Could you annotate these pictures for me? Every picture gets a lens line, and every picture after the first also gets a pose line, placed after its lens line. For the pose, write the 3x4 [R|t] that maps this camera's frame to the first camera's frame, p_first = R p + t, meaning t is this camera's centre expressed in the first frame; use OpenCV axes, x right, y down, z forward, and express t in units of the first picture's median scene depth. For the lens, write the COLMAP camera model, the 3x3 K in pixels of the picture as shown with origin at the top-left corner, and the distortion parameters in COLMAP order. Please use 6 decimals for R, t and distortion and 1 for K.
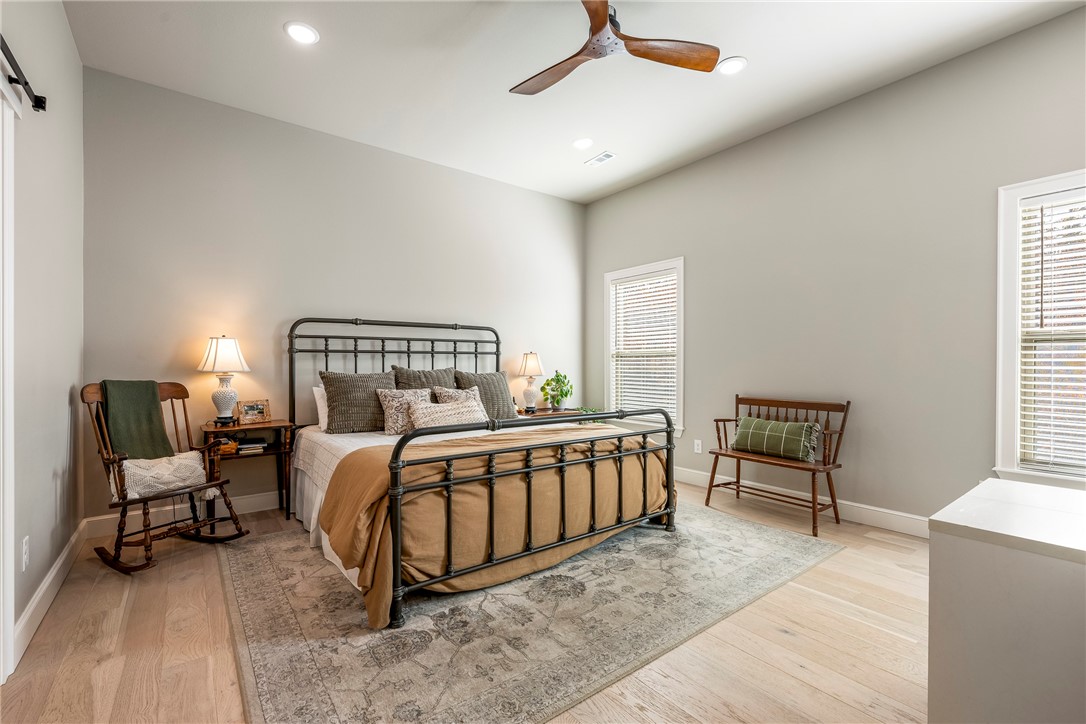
lens RADIAL K [[465.2, 0, 546.6], [0, 465.2, 366.1], [0, 0, 1]] dist [-0.001960, 0.000015]
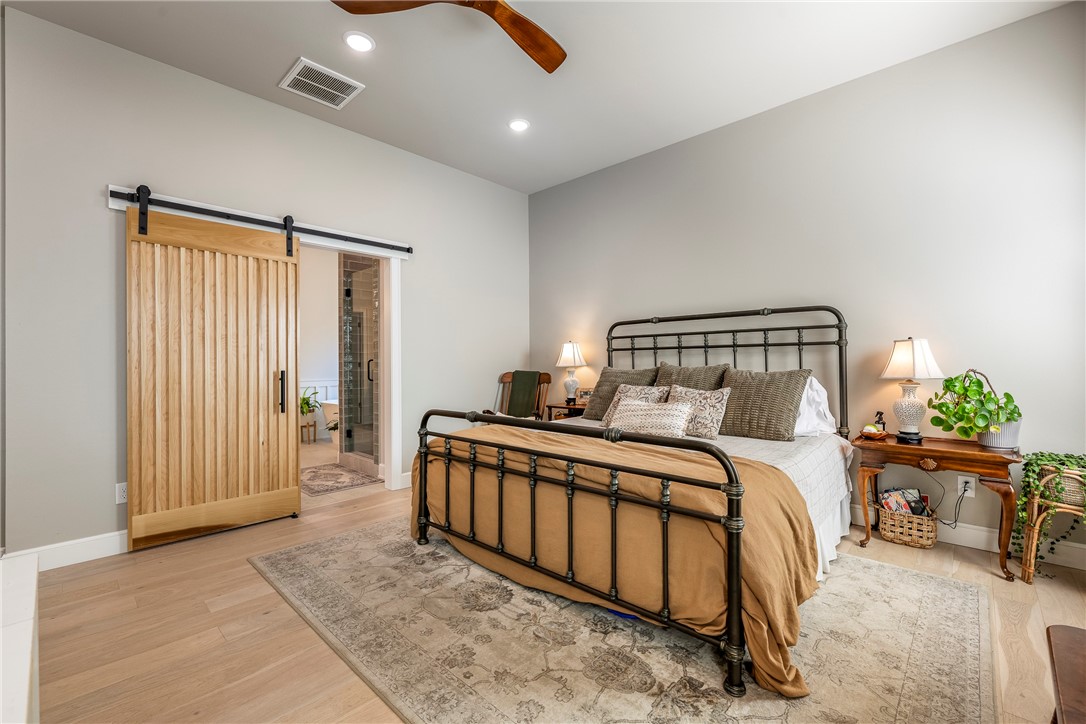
lens RADIAL K [[465.2, 0, 546.9], [0, 465.2, 359.6], [0, 0, 1]] dist [-0.001960, 0.000015]
pose [[0.161827, -0.002074, -0.986817, 0.811076], [0.004814, 0.999988, -0.001312, -0.007403], [0.986807, -0.004539, 0.161835, 0.796993]]
